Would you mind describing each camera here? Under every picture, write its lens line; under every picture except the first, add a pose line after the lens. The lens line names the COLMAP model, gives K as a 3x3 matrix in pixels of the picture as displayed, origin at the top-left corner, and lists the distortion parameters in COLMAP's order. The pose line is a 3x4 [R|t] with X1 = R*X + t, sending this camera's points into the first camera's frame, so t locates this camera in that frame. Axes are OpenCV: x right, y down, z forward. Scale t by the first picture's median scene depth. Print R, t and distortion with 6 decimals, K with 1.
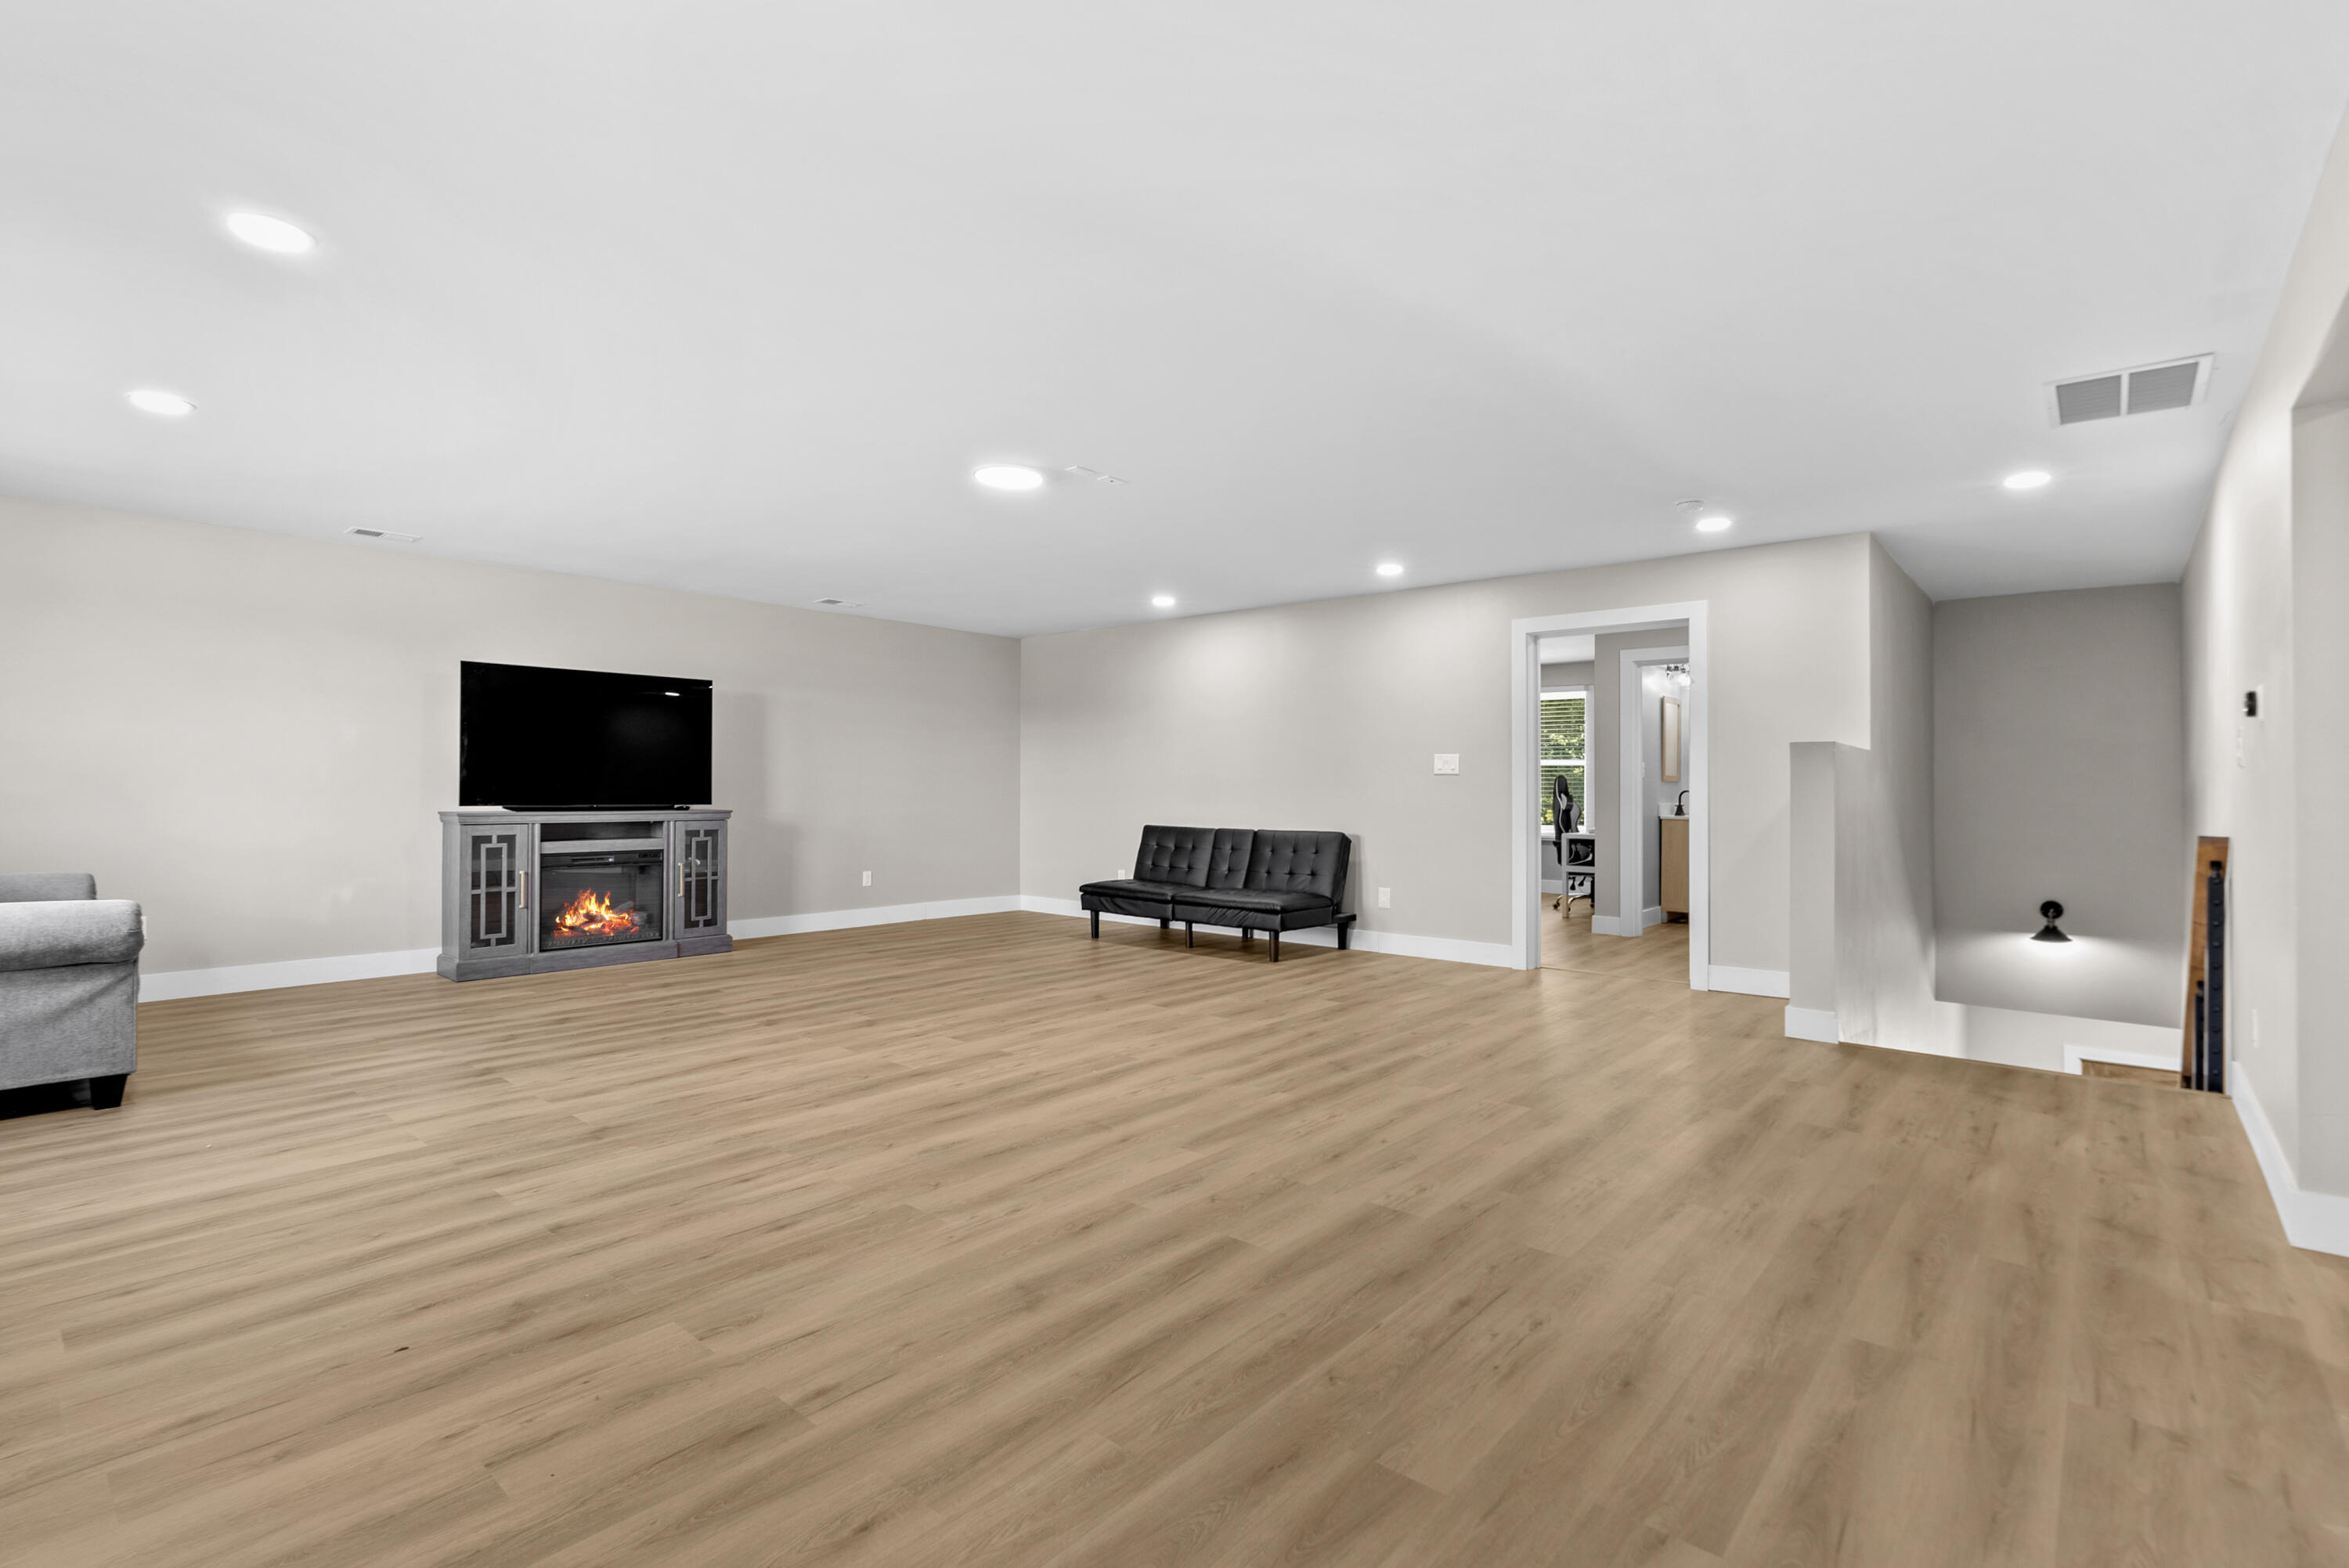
lens RADIAL K [[1069.9, 0, 1174.5], [0, 1069.9, 784.0], [0, 0, 1]] dist [-0.012609, -0.000034]
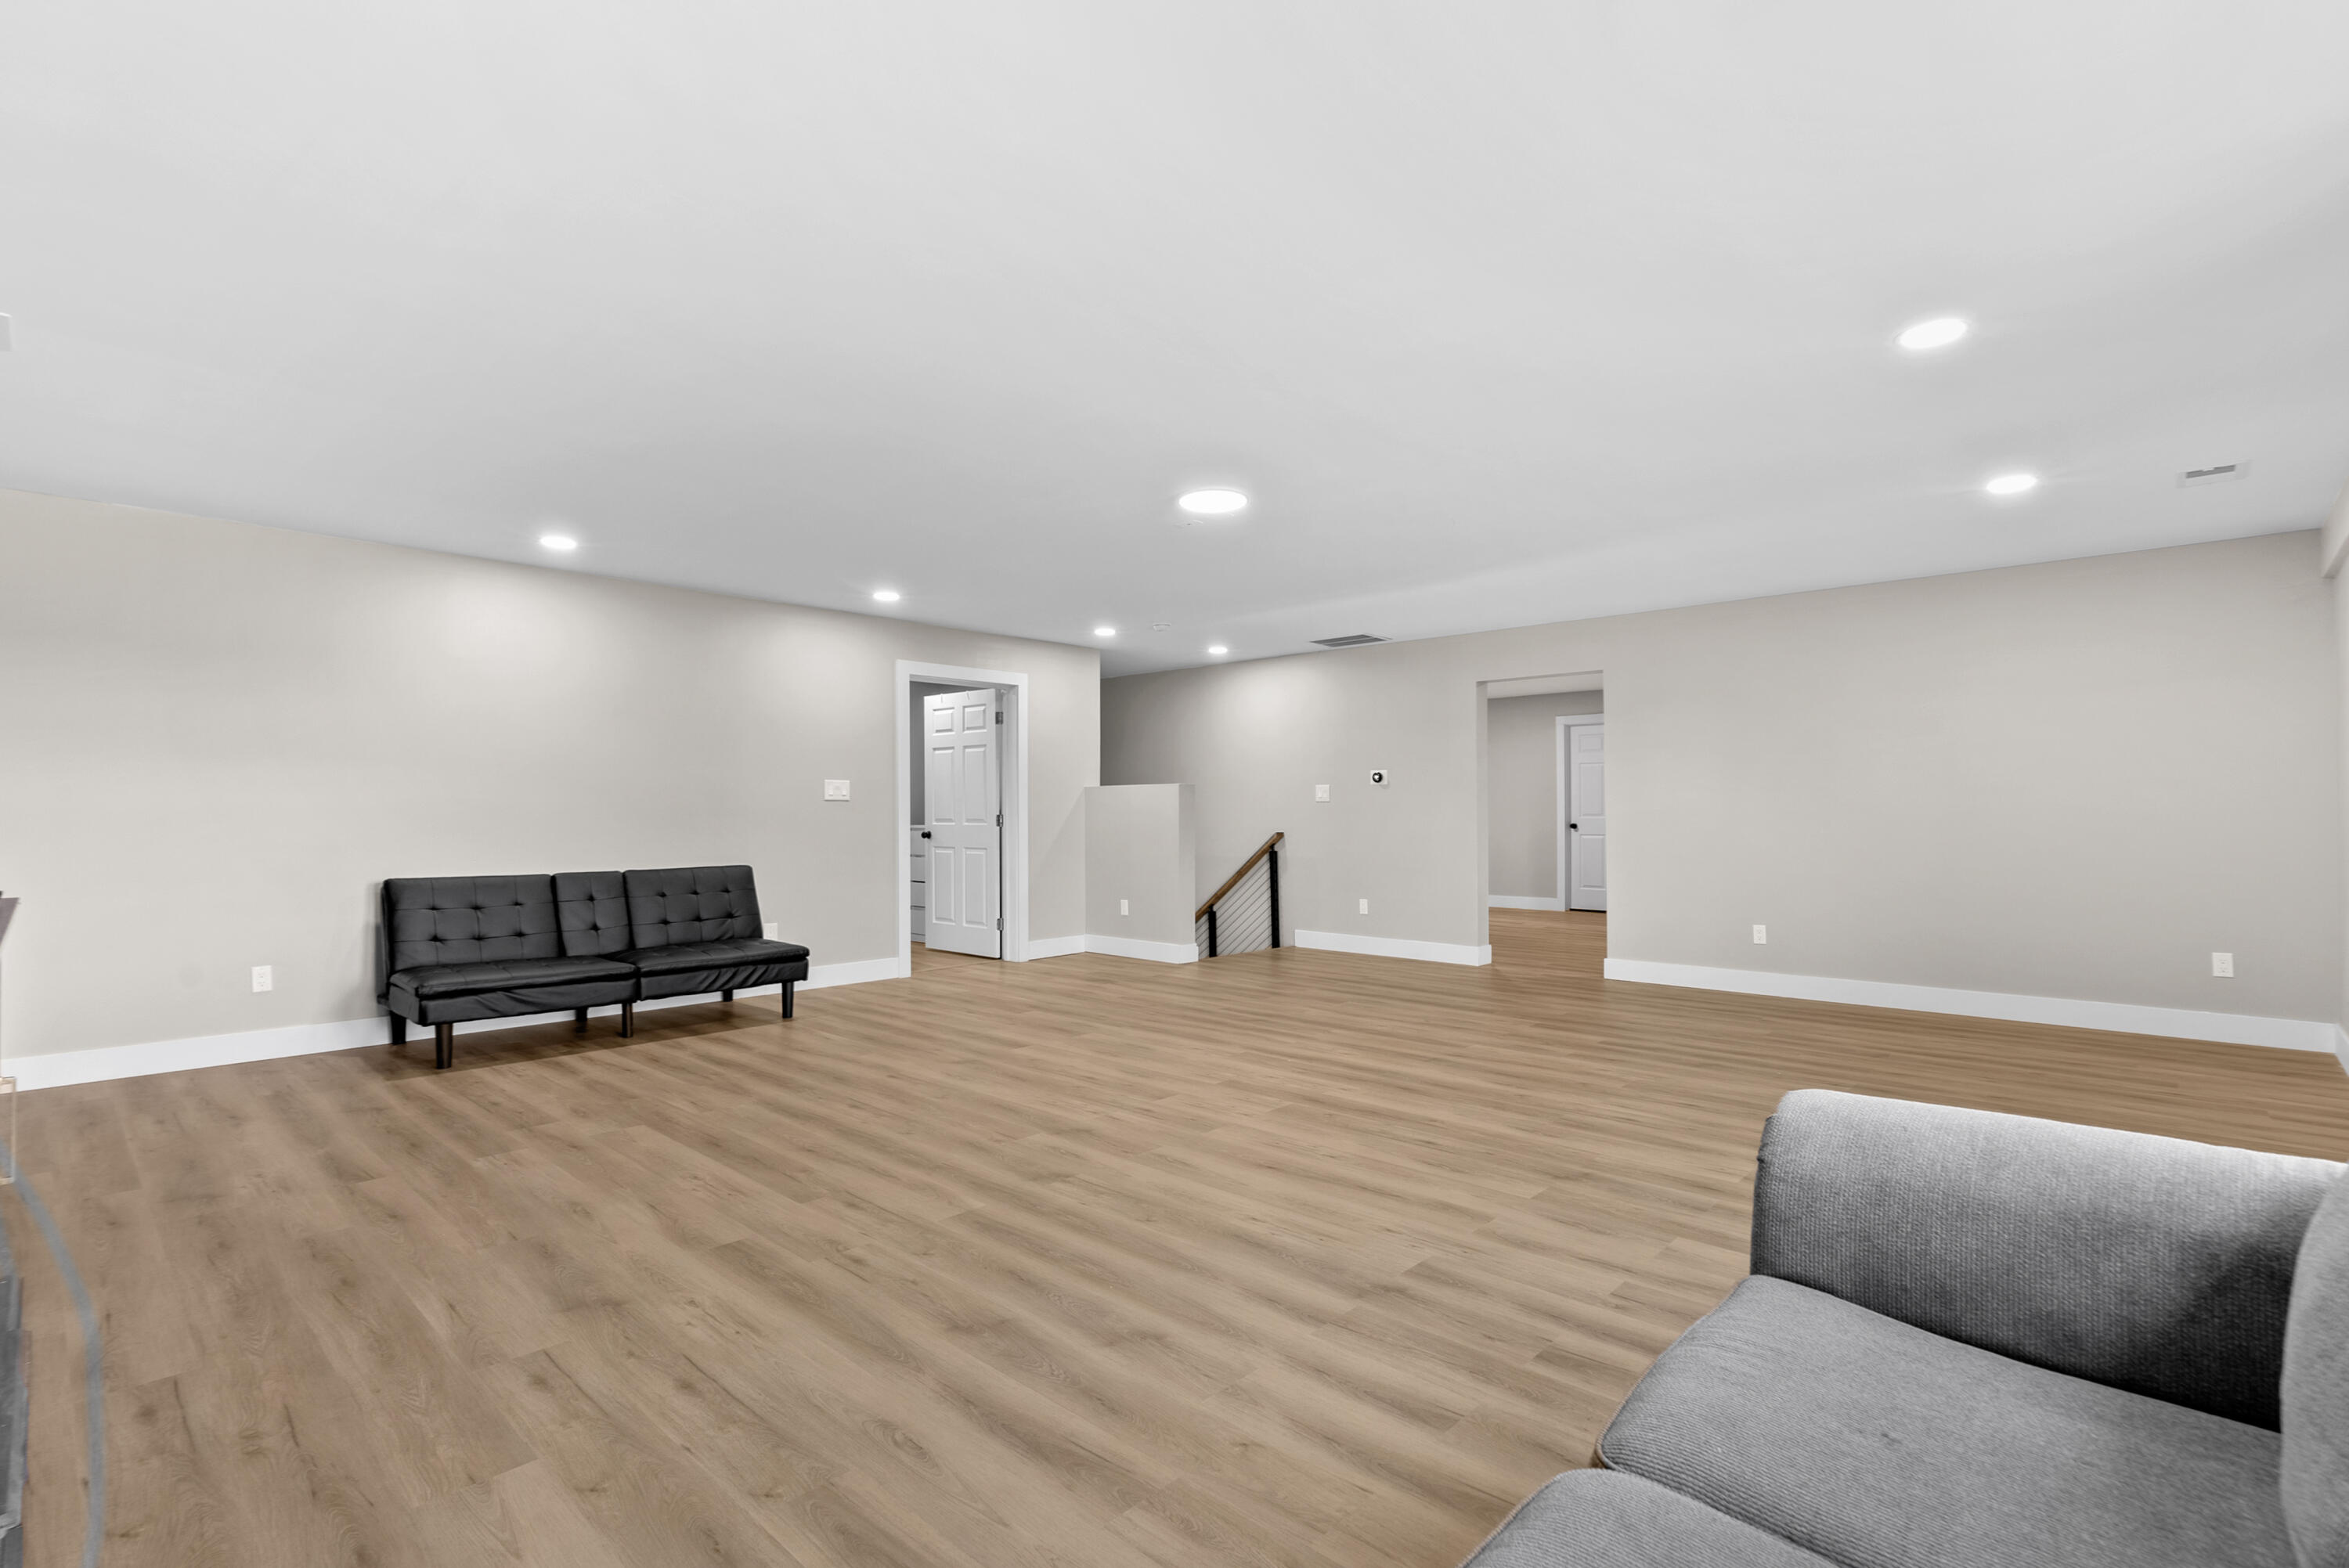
lens RADIAL K [[1073.7, 0, 1181.6], [0, 1073.7, 762.5], [0, 0, 1]] dist [-0.006966, 0.000599]
pose [[0.044733, 0.040866, 0.998163, -1.402393], [-0.001813, 0.999165, -0.040825, -0.007137], [-0.998997, 0.000016, 0.044770, 1.191590]]
